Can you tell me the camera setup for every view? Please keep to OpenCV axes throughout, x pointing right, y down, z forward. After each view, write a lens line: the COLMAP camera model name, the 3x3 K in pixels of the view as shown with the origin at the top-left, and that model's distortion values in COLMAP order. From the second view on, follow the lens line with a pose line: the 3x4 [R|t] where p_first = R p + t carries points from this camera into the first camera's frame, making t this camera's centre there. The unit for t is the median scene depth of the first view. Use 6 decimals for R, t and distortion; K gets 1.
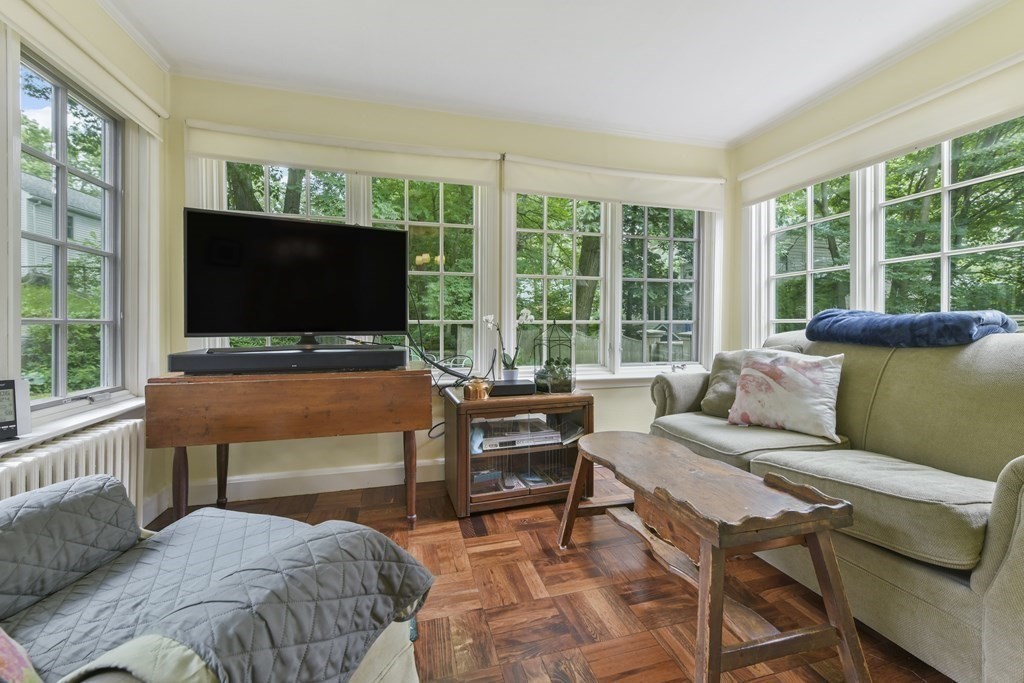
lens RADIAL K [[415.1, 0, 515.0], [0, 415.1, 327.5], [0, 0, 1]] dist [0.001394, 0.000423]
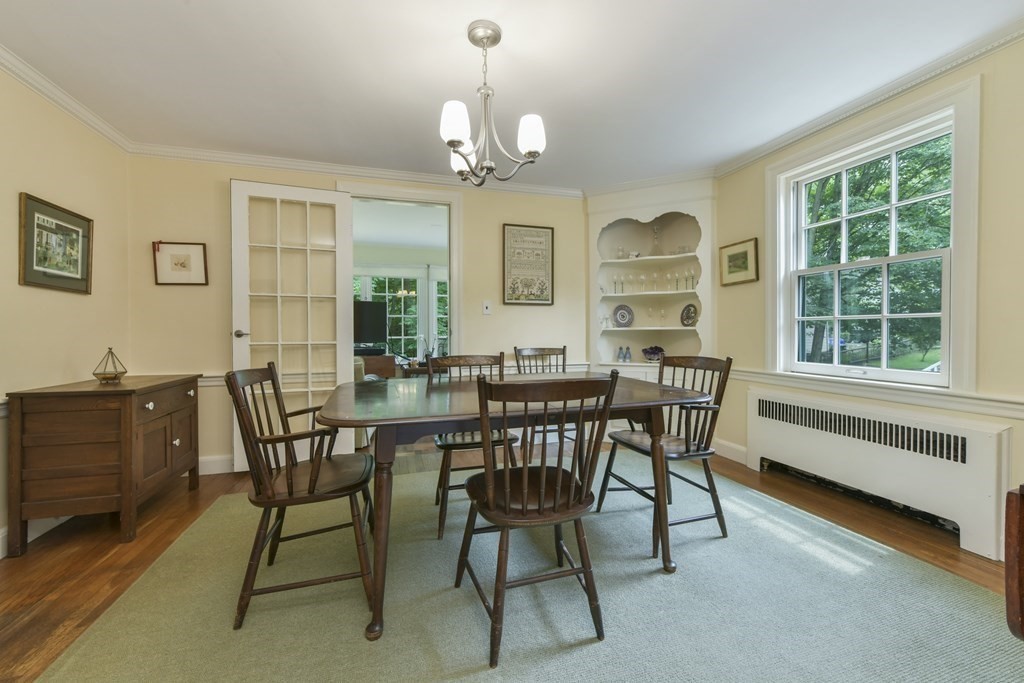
lens RADIAL K [[413.1, 0, 515.2], [0, 413.1, 337.4], [0, 0, 1]] dist [-0.001168, 0.002125]
pose [[0.999717, -0.000771, 0.023787, 0.424248], [0.000520, 0.999944, 0.010540, -0.037119], [-0.023794, -0.010524, 0.999661, -1.403483]]
